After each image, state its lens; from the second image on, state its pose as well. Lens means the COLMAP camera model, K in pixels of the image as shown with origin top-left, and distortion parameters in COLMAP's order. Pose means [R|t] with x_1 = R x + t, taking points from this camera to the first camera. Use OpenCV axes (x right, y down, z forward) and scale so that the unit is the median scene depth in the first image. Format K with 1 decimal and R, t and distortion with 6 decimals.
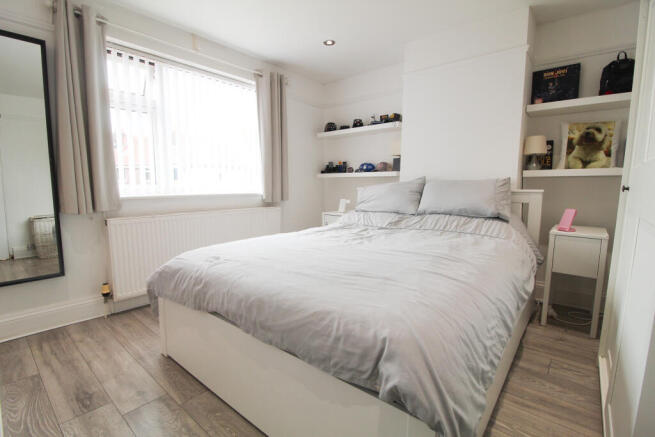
lens RADIAL K [[304.4, 0, 323.3], [0, 304.4, 220.4], [0, 0, 1]] dist [-0.025833, -0.000710]
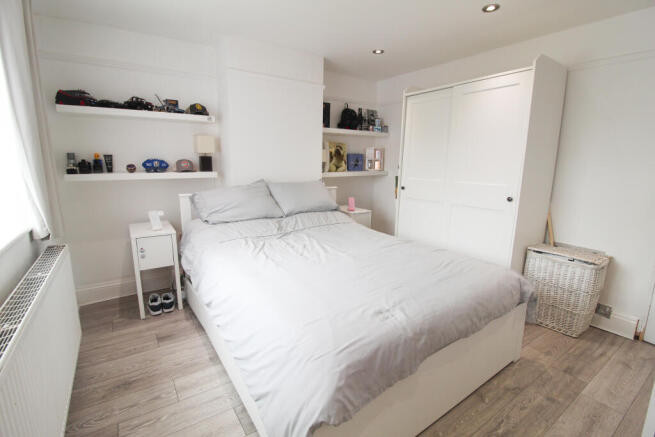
lens RADIAL K [[304.4, 0, 323.4], [0, 304.4, 218.5], [0, 0, 1]] dist [-0.025833, -0.000710]
pose [[0.274889, -0.170886, 0.946168, -0.742603], [0.106720, 0.983421, 0.146609, -0.169173], [-0.955535, 0.060674, 0.288569, 0.597297]]
